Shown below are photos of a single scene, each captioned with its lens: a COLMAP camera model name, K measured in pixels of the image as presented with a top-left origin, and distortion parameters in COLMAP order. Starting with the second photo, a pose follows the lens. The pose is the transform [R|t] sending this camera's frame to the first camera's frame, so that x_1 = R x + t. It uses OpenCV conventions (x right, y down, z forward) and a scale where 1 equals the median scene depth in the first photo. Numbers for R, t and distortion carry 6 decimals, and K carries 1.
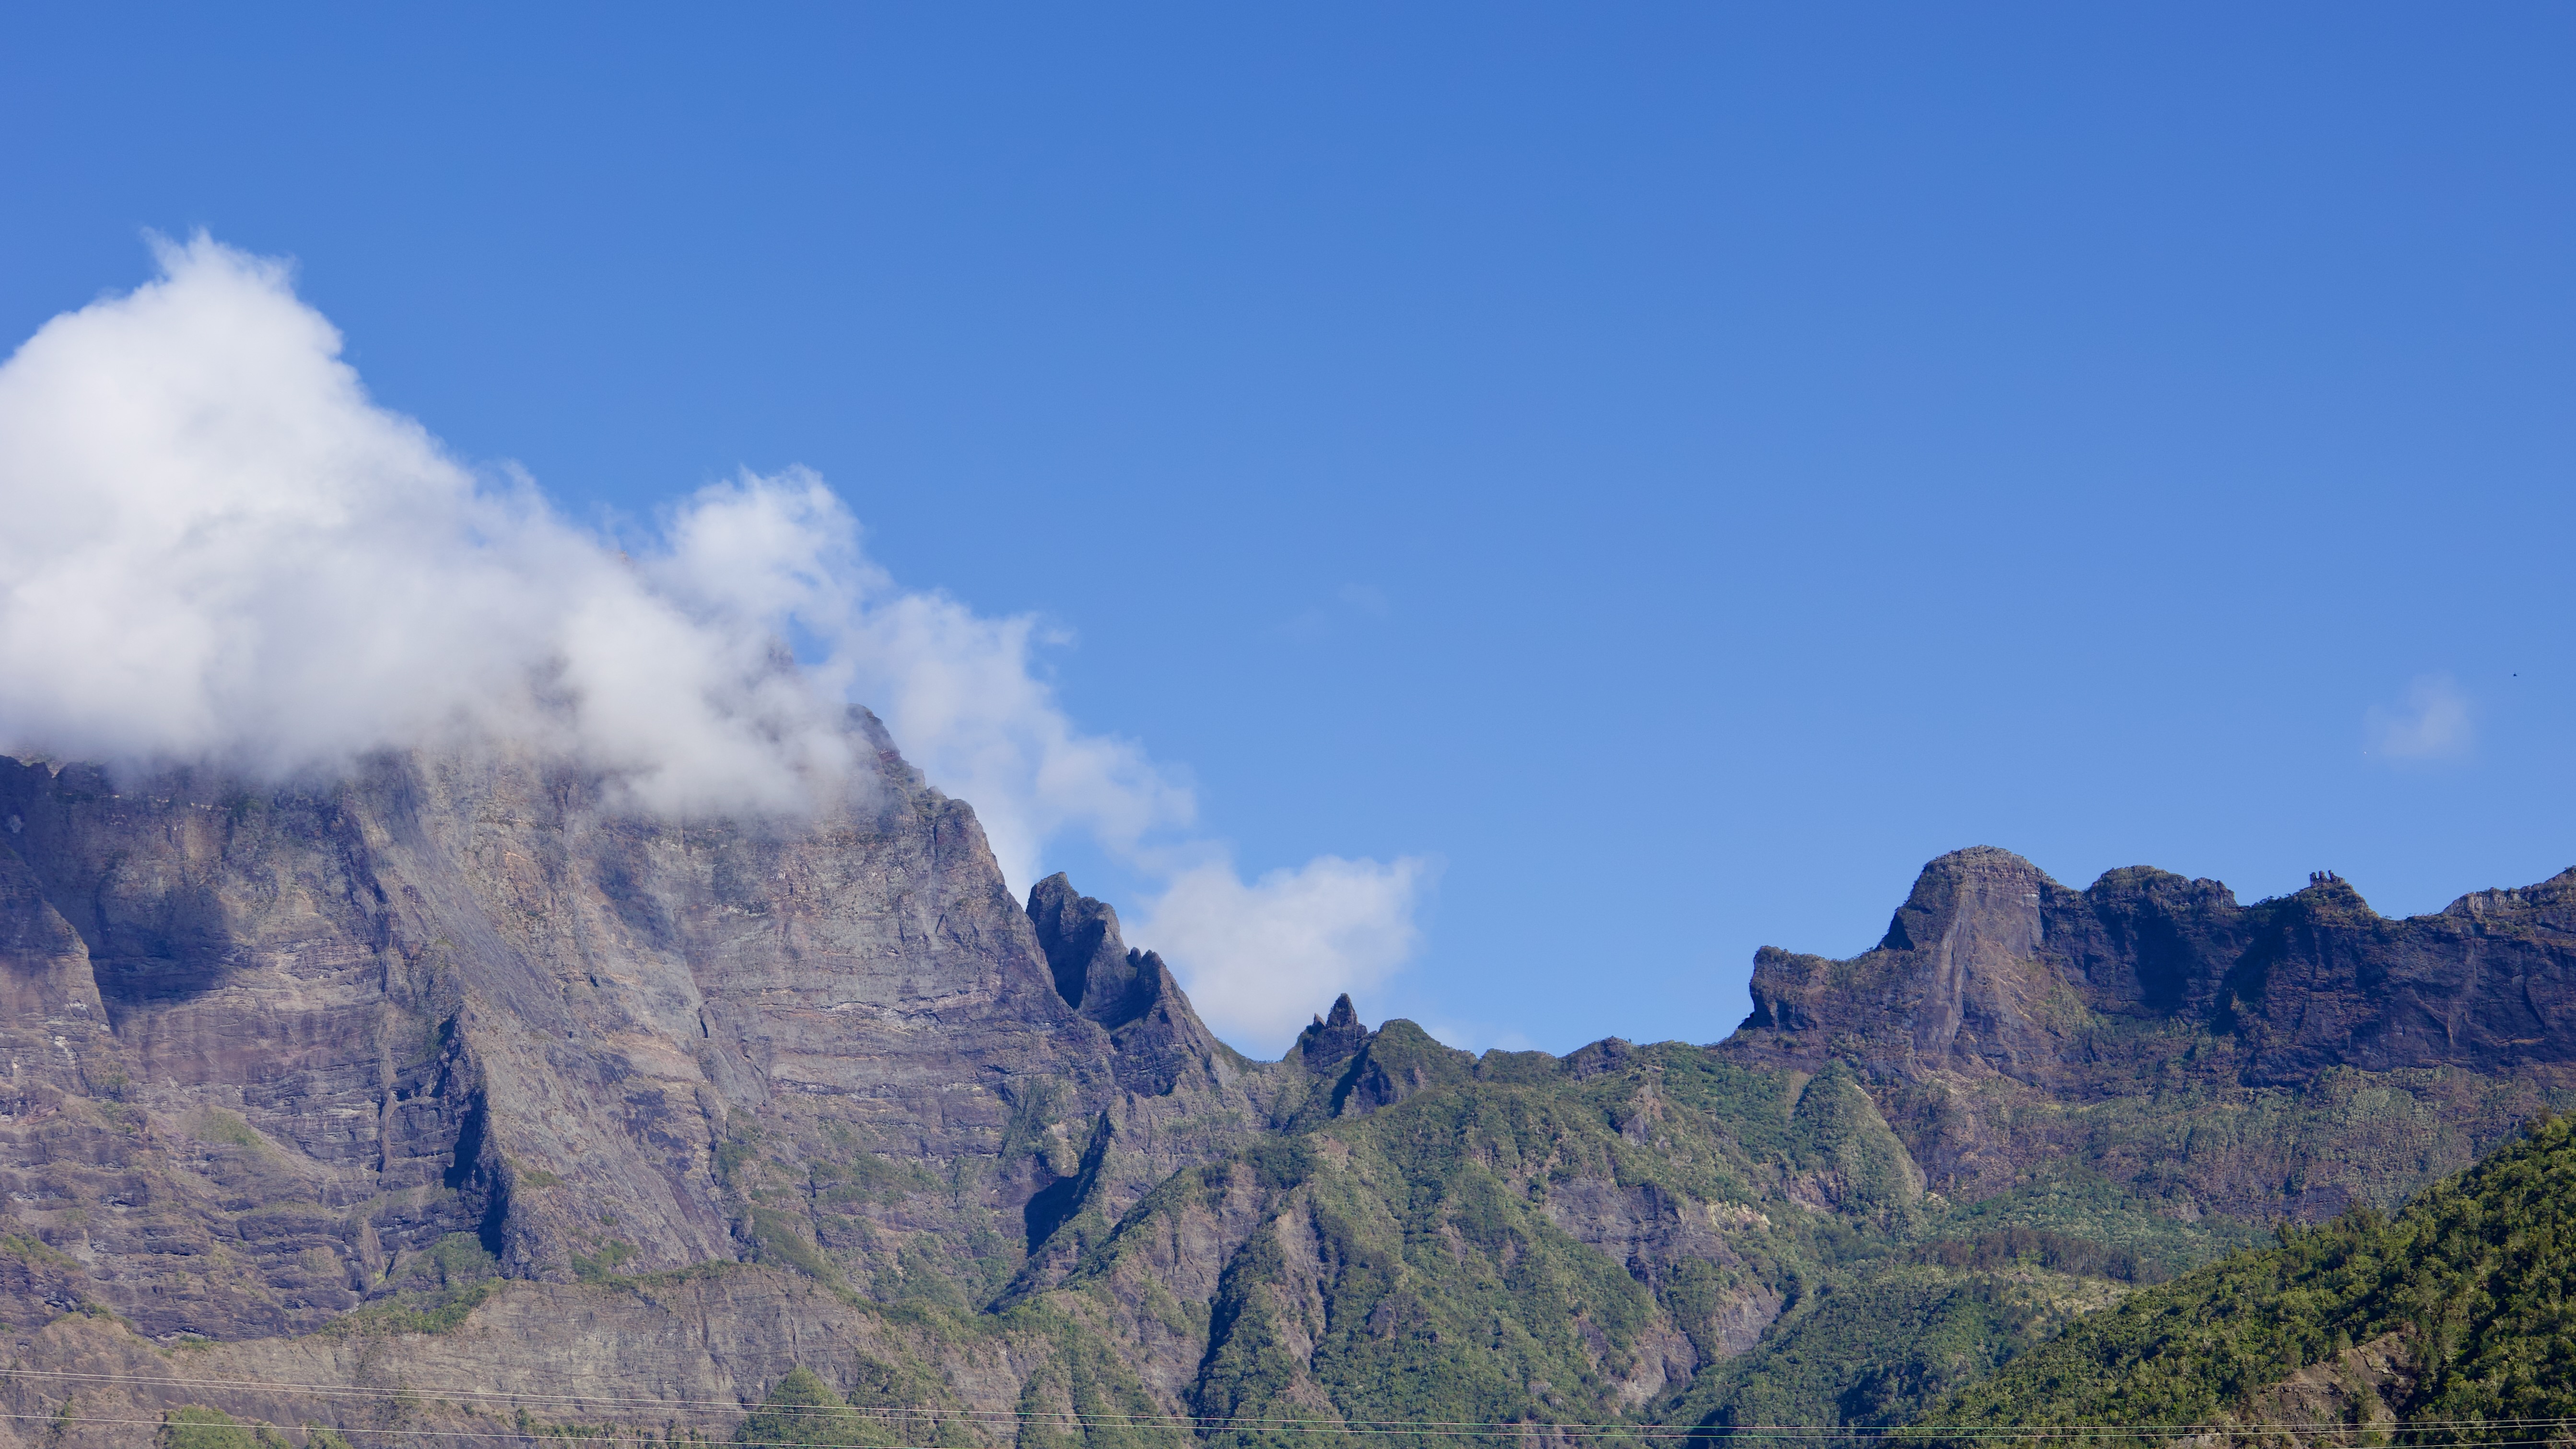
lens RADIAL K [[4523.8, 0, 1308.4], [0, 4523.8, 708.8], [0, 0, 1]] dist [0.000957, 0.000000]
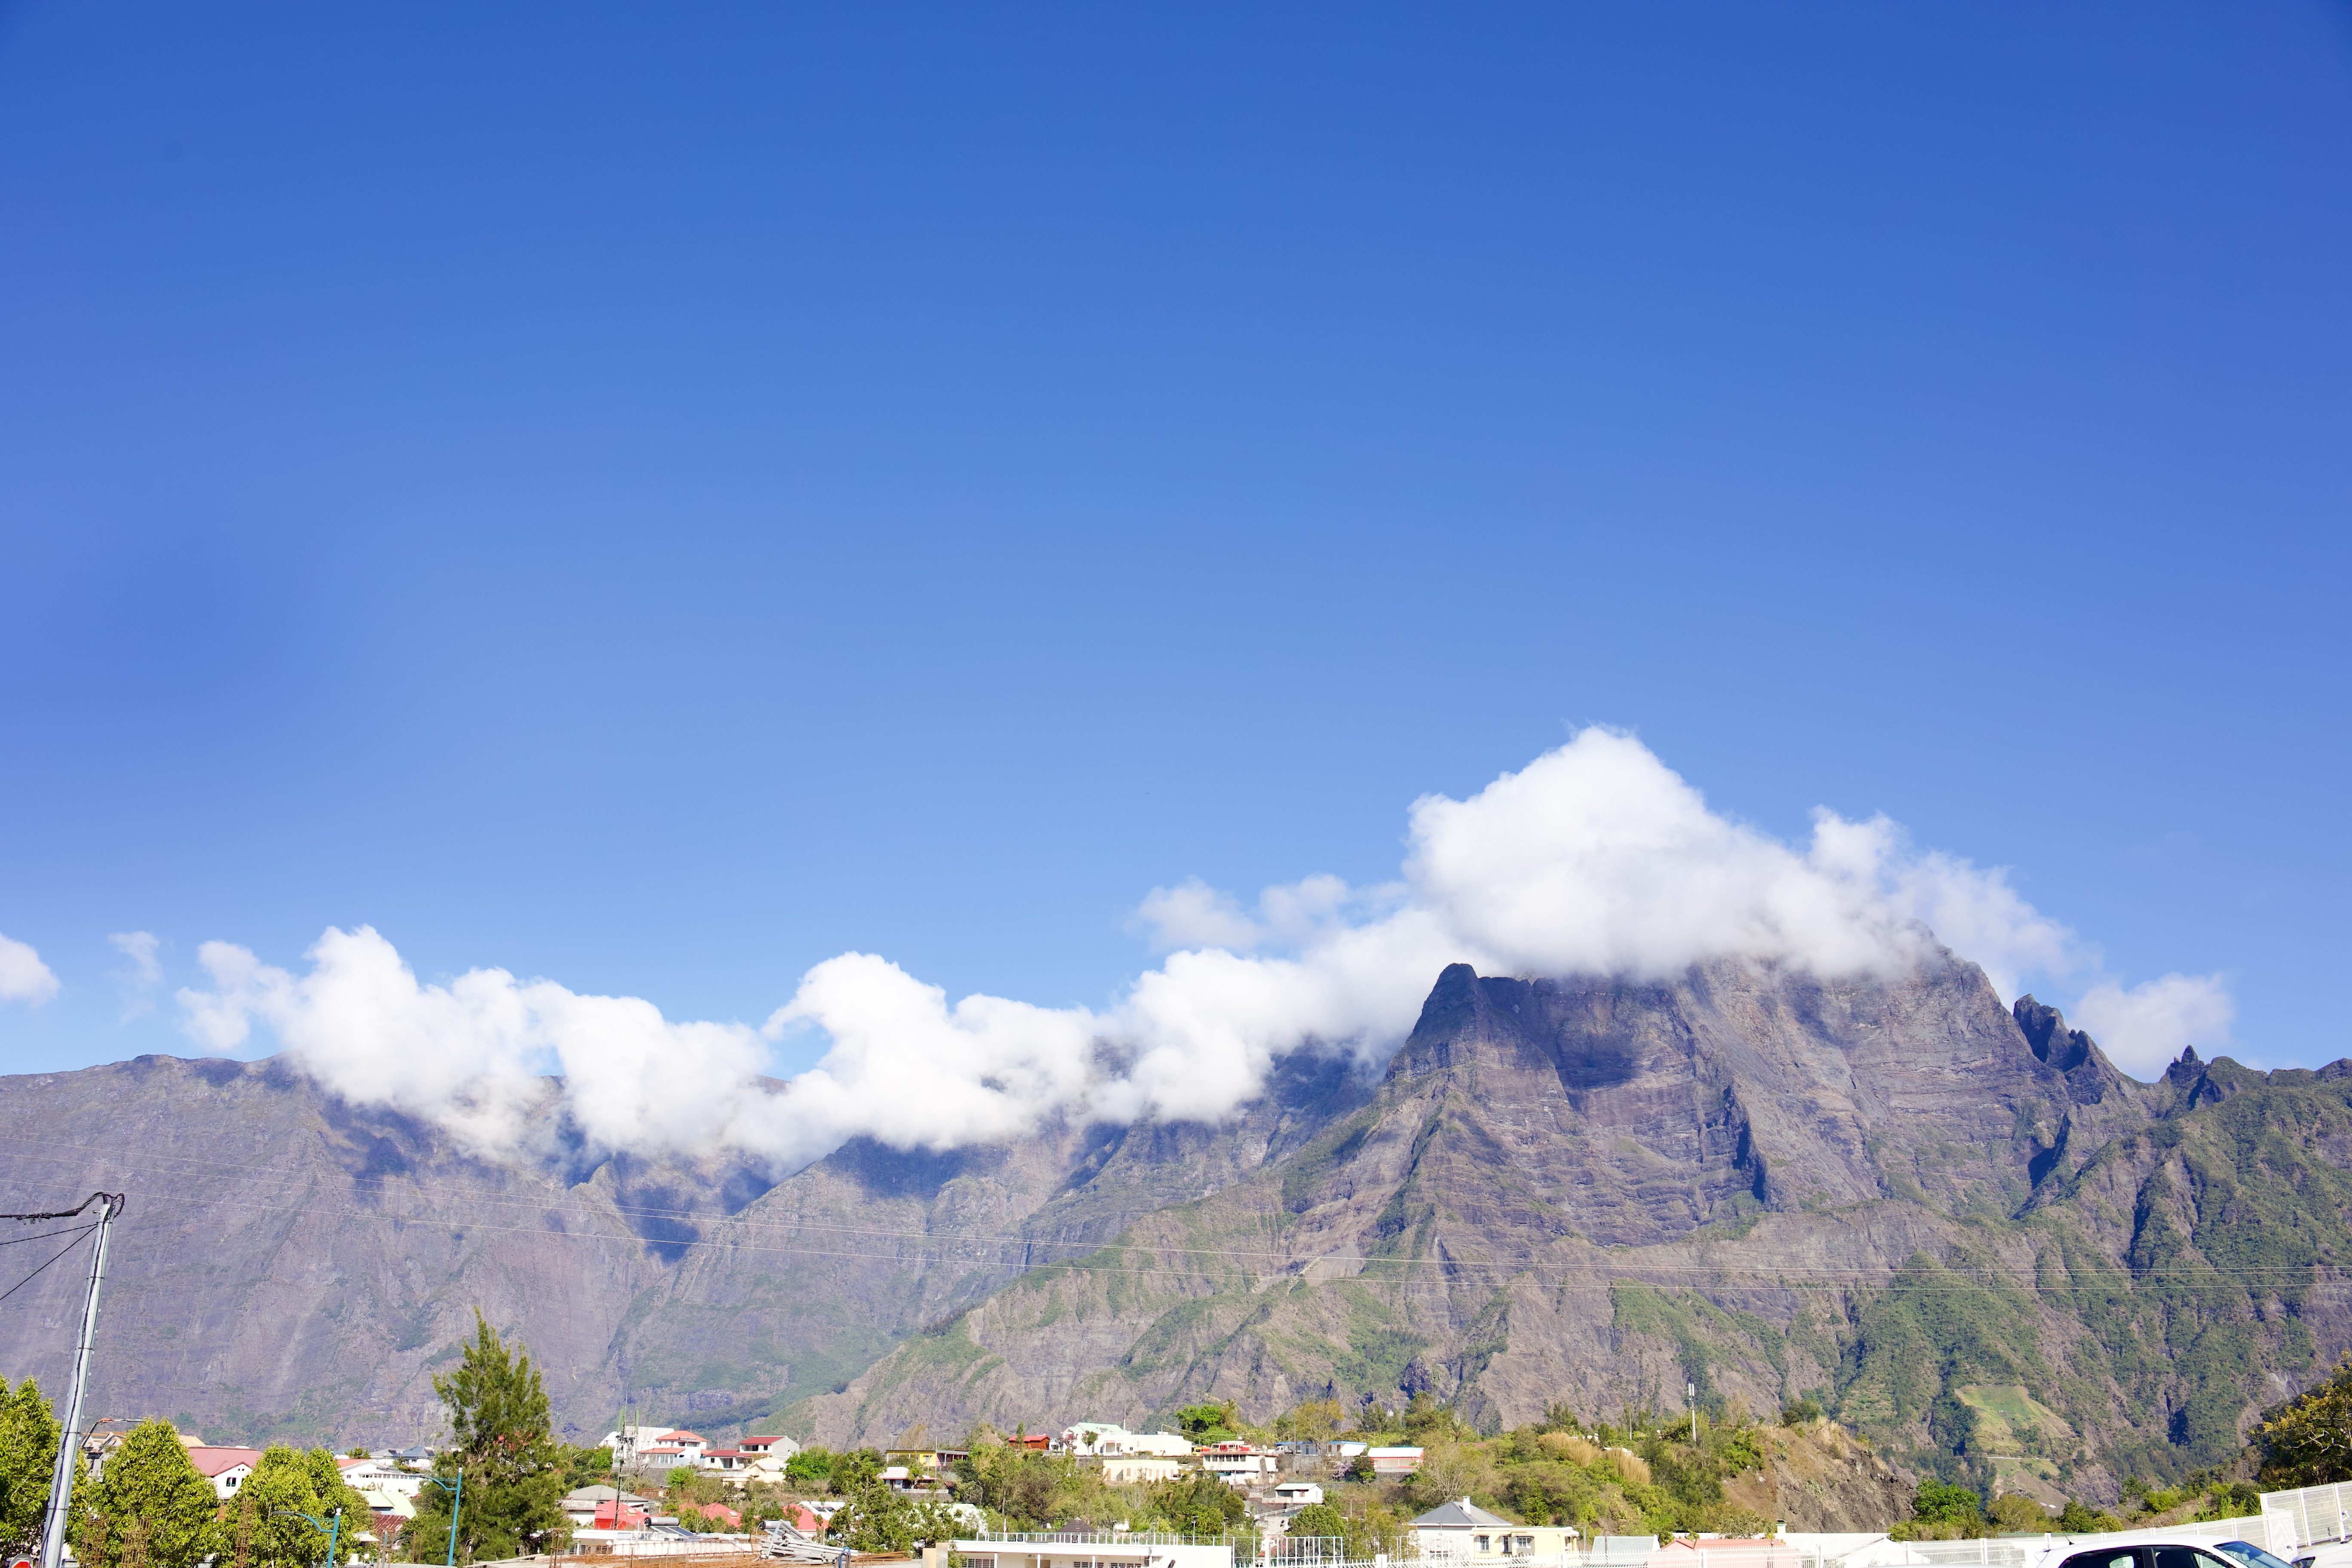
lens RADIAL K [[2399.0, 0, 1177.0], [0, 2399.0, 784.0], [0, 0, 1]] dist [-0.006408, 0.000000]
pose [[0.909452, -0.110946, -0.400735, 0.036833], [0.082238, 0.992702, -0.088200, 0.006882], [0.407596, 0.047258, 0.911939, -0.112443]]
